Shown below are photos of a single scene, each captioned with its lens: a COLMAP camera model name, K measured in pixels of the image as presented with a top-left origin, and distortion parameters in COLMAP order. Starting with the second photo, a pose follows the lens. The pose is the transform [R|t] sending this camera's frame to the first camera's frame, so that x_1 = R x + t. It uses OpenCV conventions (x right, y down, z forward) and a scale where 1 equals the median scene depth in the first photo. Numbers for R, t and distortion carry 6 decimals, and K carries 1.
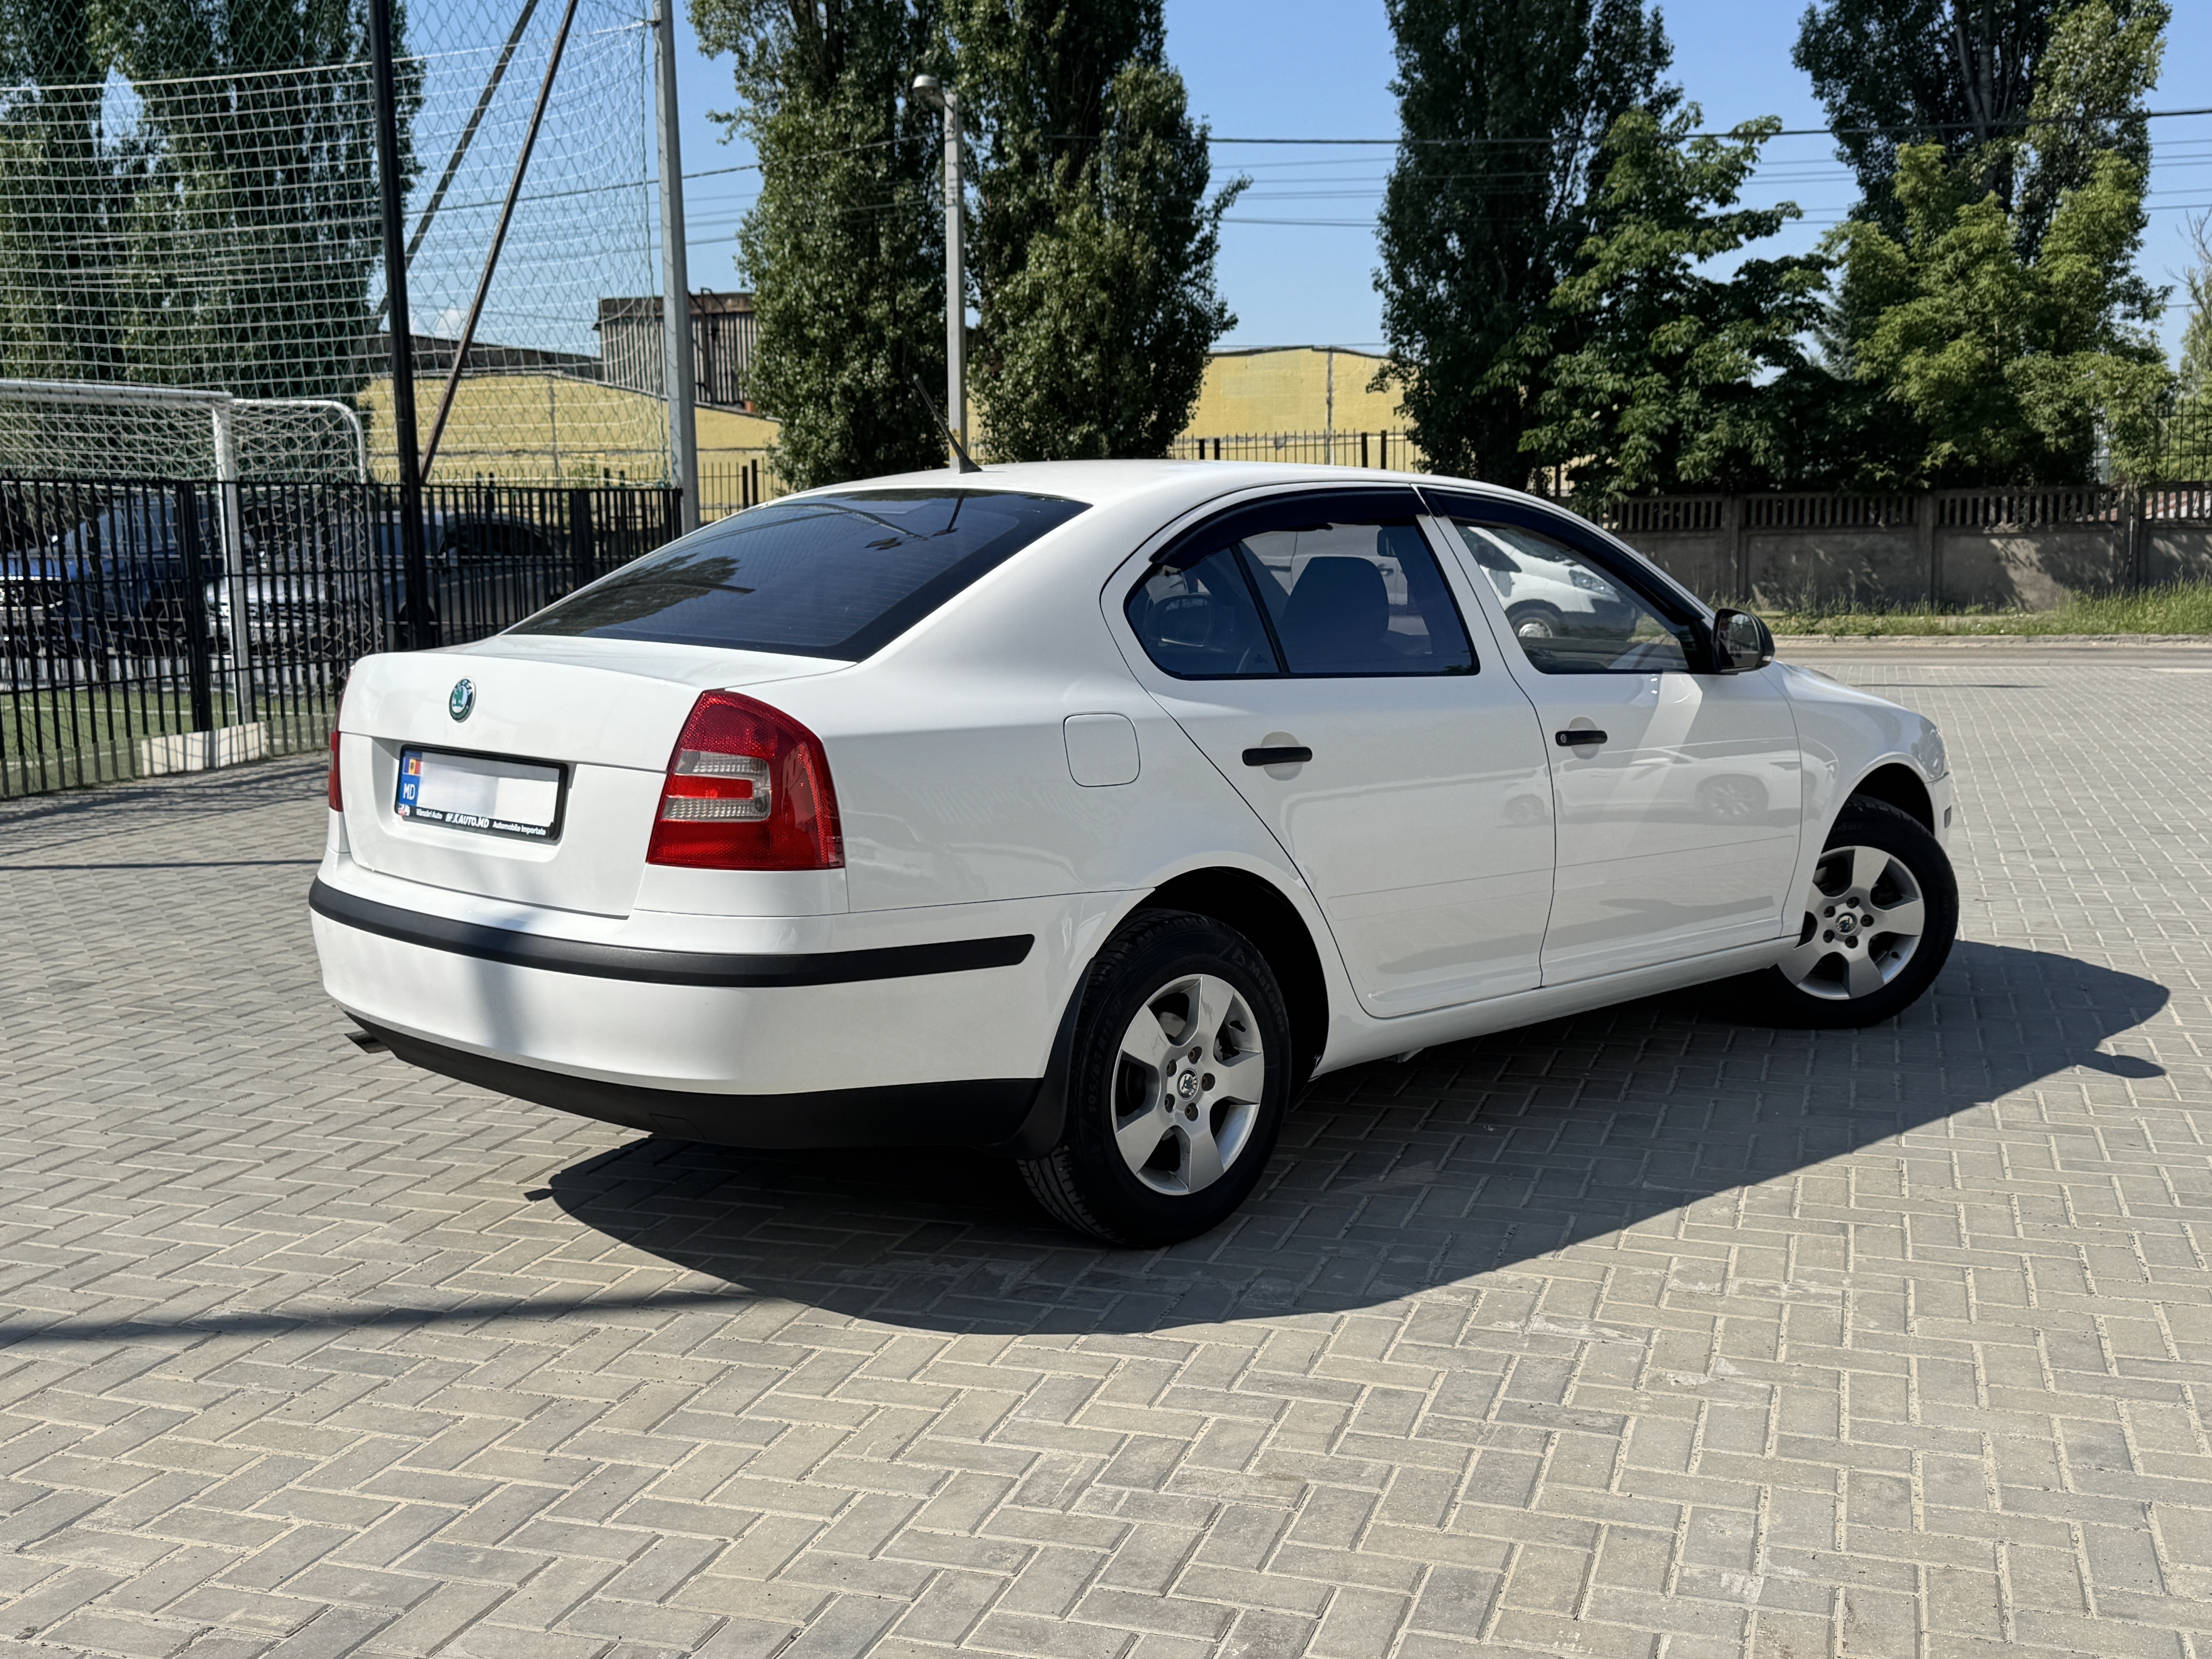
lens RADIAL K [[2374.2, 0, 1105.1], [0, 2374.2, 827.7], [0, 0, 1]] dist [-0.034354, 0.000000]
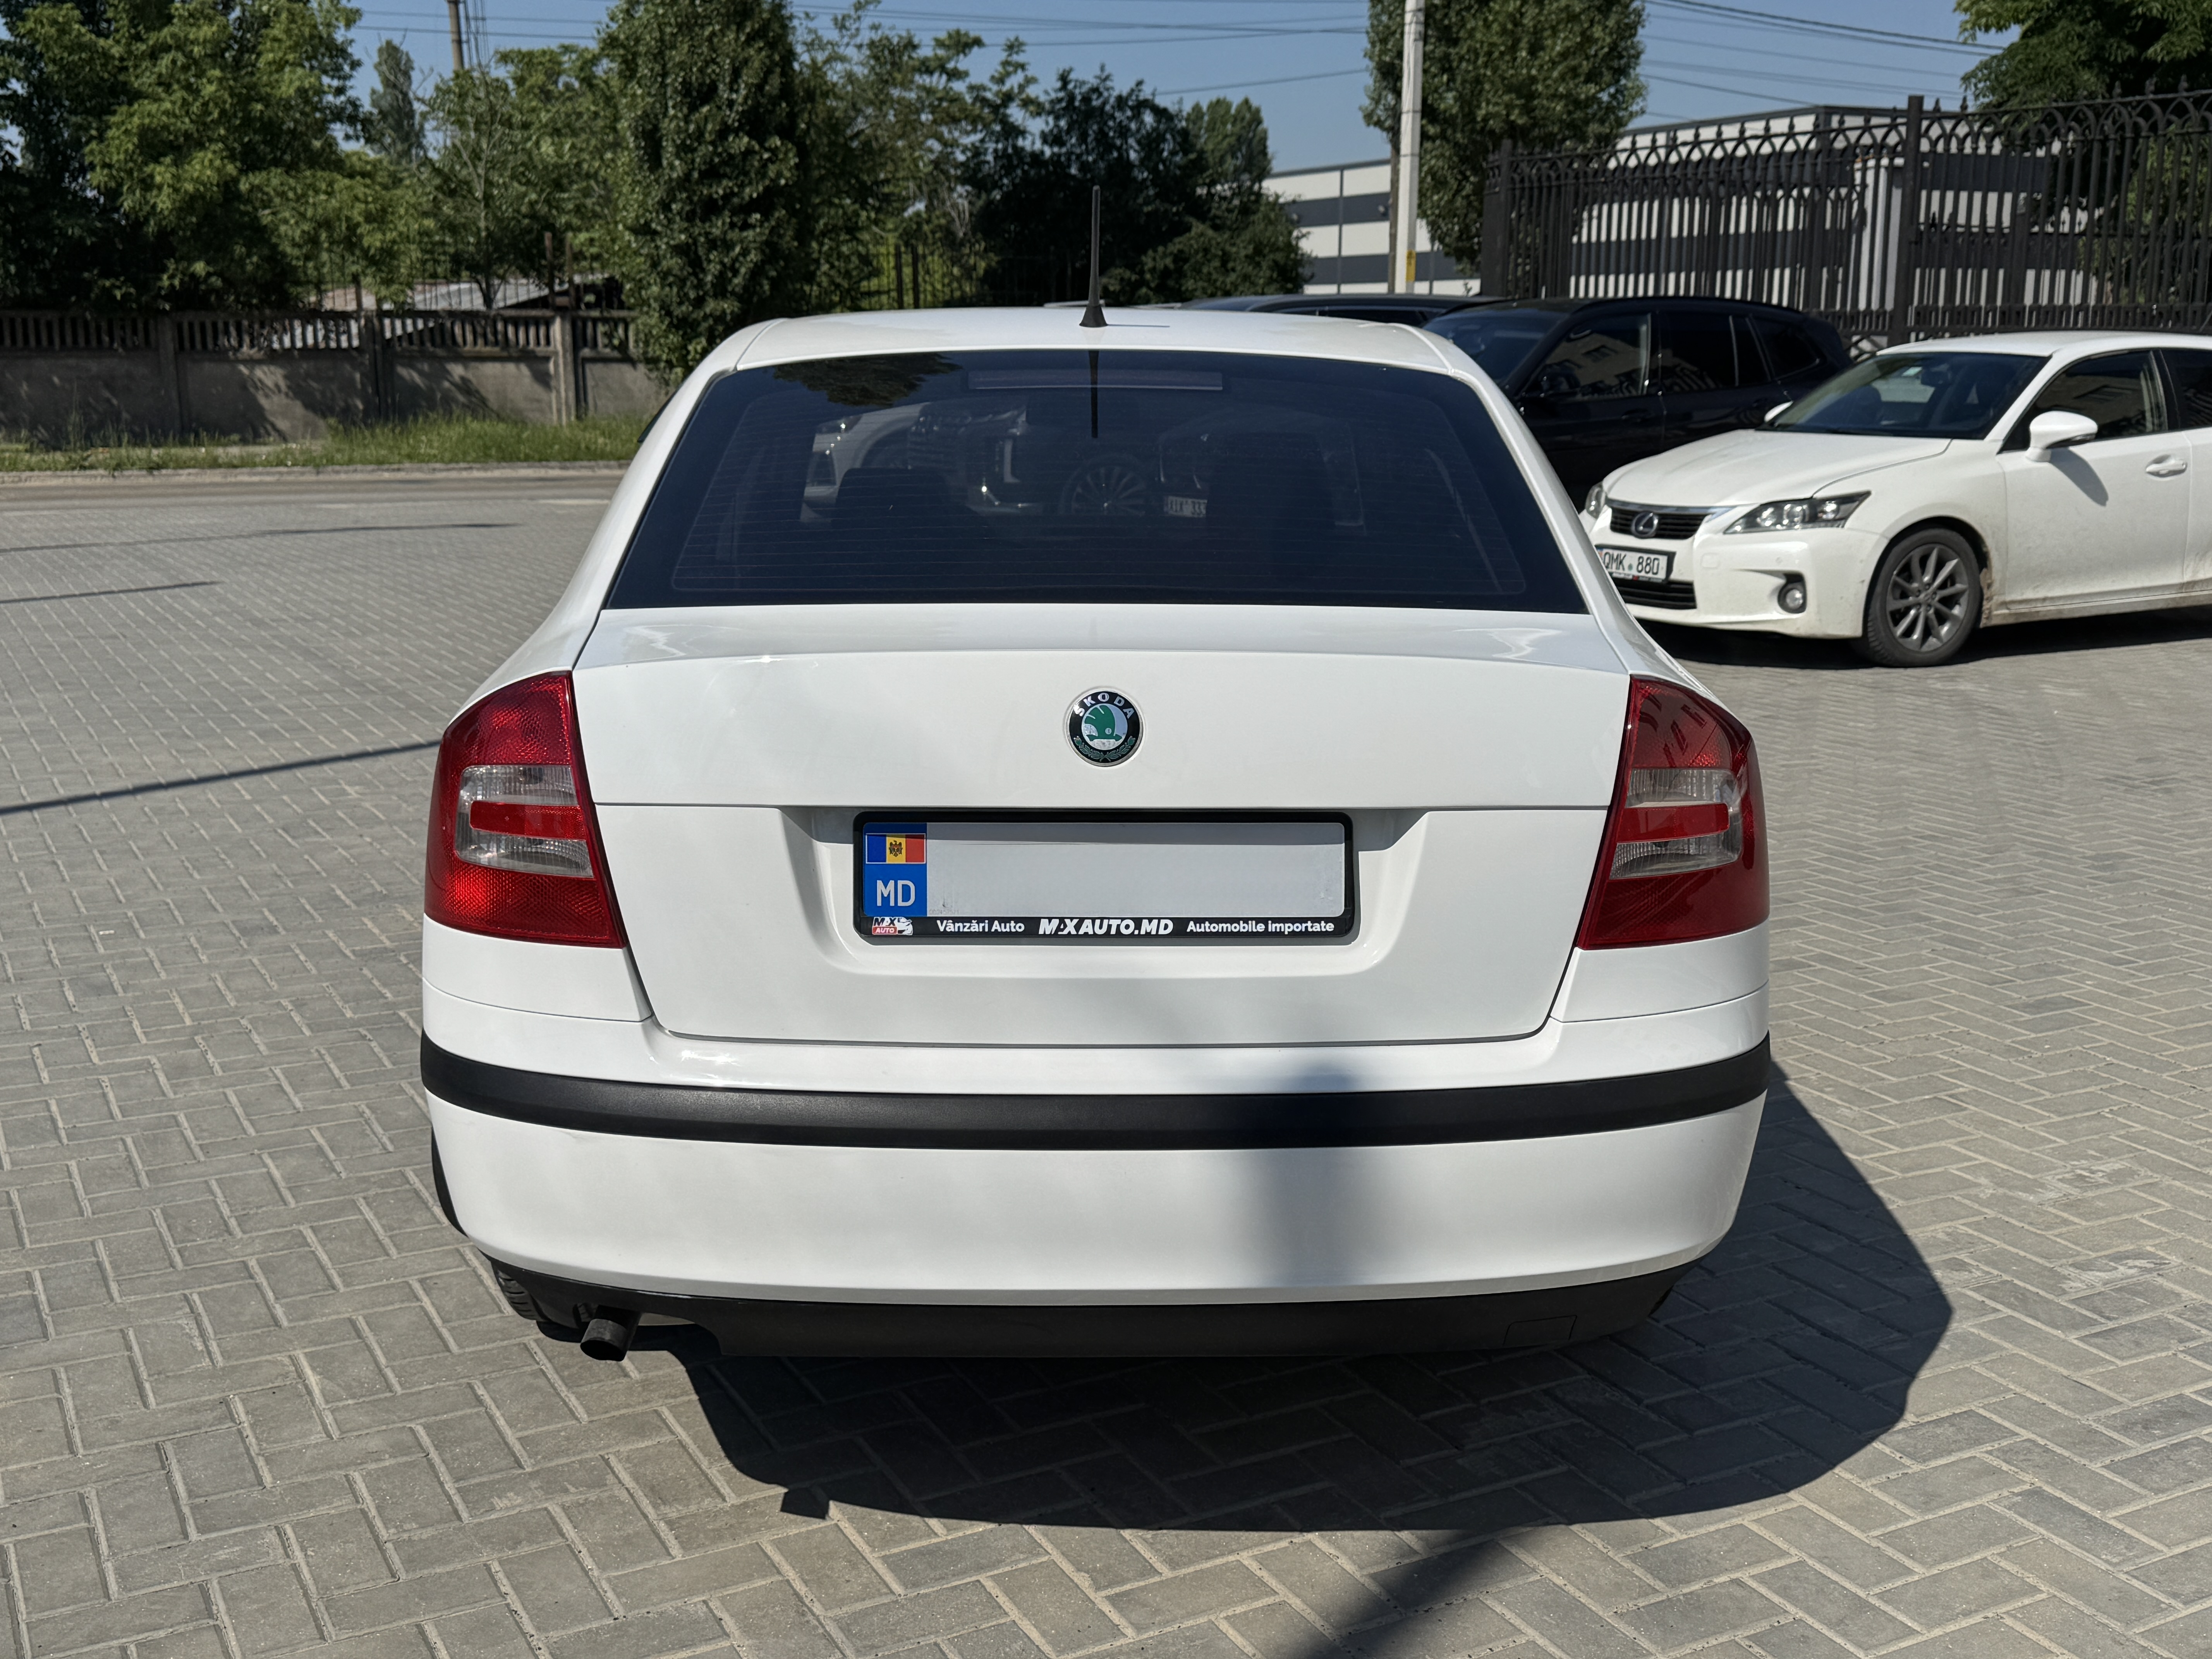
lens RADIAL K [[2374.2, 0, 1119.6], [0, 2374.2, 831.7], [0, 0, 1]] dist [-0.034354, 0.000000]
pose [[0.673193, -0.127227, 0.728440, -0.108817], [0.070377, 0.991640, 0.108158, -0.014095], [-0.736110, -0.021546, 0.676519, 0.094587]]
